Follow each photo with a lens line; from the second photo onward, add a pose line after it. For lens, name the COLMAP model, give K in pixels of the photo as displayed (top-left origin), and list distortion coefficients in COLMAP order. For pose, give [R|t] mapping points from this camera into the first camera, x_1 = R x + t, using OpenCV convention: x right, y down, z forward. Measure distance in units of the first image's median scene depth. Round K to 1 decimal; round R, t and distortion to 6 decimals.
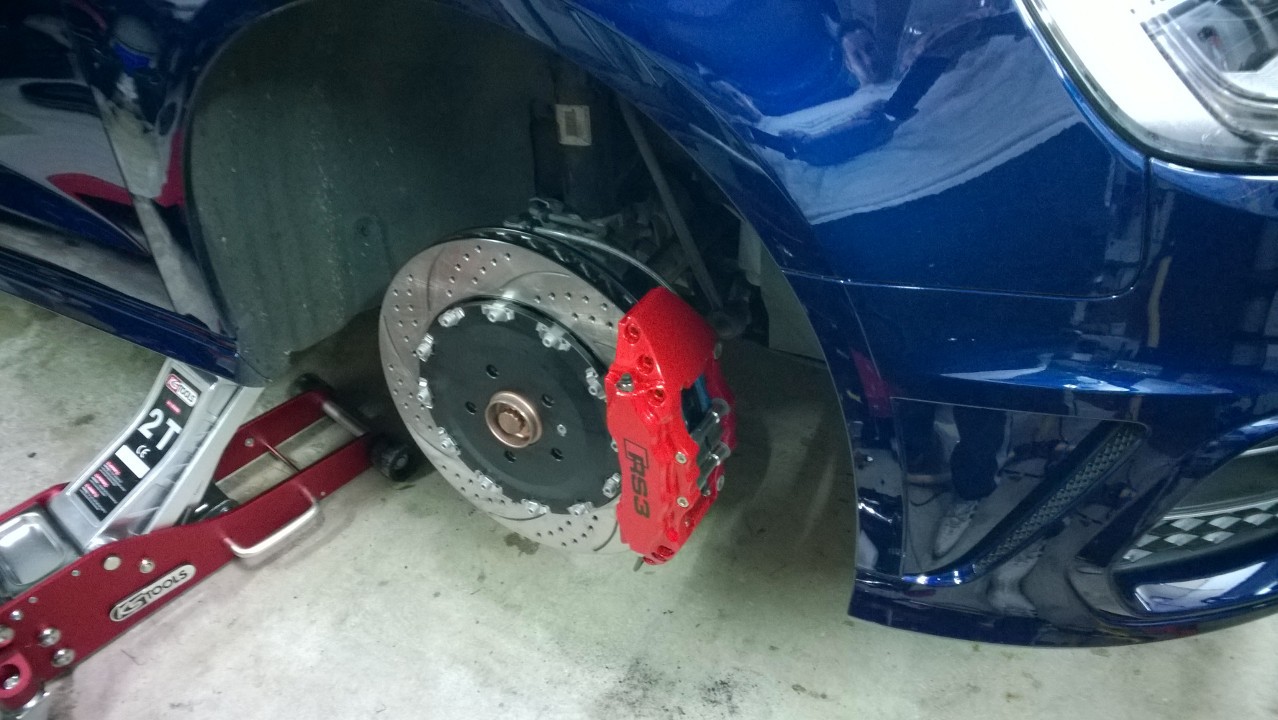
lens RADIAL K [[1013.8, 0, 639.0], [0, 1013.8, 360.0], [0, 0, 1]] dist [0.031370, 0.002894]
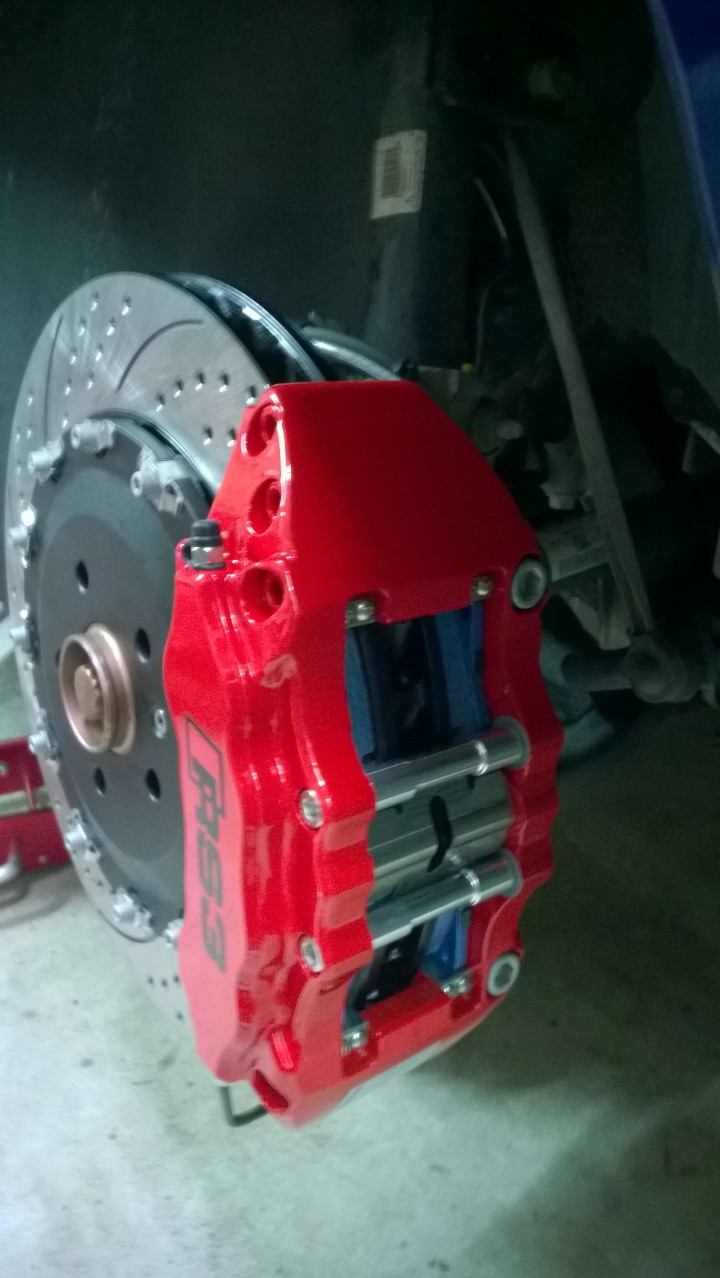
lens RADIAL K [[1013.8, 0, 324.8], [0, 1013.8, 619.1], [0, 0, 1]] dist [0.031370, 0.002894]
pose [[0.899451, 0.187895, -0.394567, 0.146450], [-0.282735, 0.938638, -0.197536, 0.089120], [0.333240, 0.289232, 0.897383, 0.584770]]
